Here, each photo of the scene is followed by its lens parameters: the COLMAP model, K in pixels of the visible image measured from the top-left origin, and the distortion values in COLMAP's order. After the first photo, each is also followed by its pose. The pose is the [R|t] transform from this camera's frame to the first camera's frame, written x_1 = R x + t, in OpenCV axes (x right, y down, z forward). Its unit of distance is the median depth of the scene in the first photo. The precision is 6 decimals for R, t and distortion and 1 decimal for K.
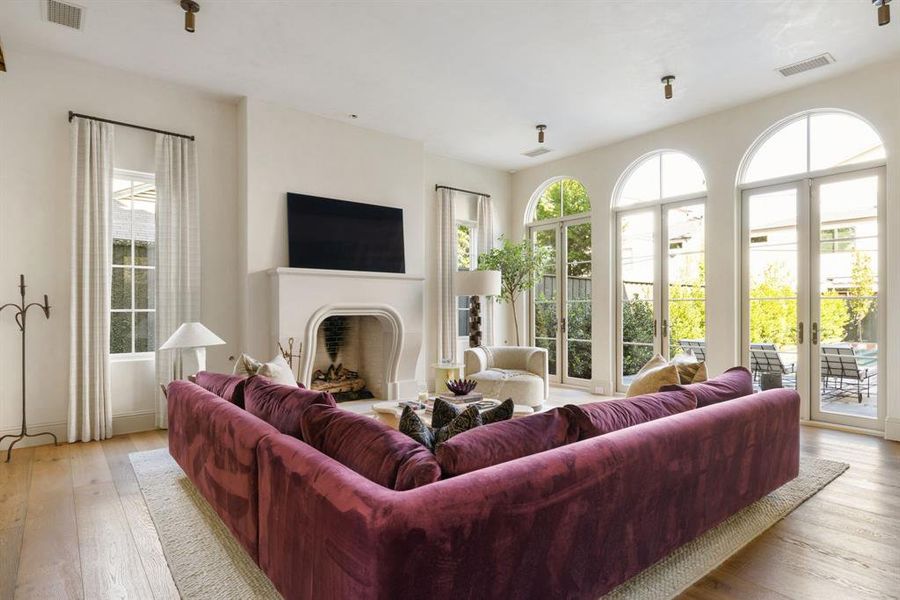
lens RADIAL K [[489.4, 0, 450.0], [0, 489.4, 300.0], [0, 0, 1]] dist [0.001393, -0.000184]
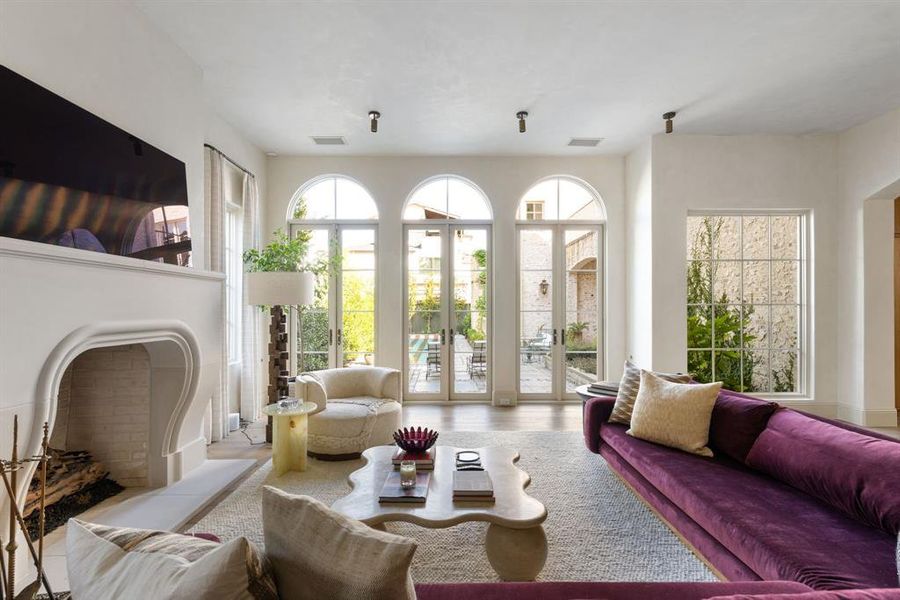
lens RADIAL K [[424.1, 0, 452.7], [0, 424.1, 305.2], [0, 0, 1]] dist [0.000649, 0.000055]
pose [[0.614841, 0.017316, 0.788461, -0.273693], [-0.008012, 0.999844, -0.015711, -0.001951], [-0.788611, 0.003342, 0.614884, 0.368262]]
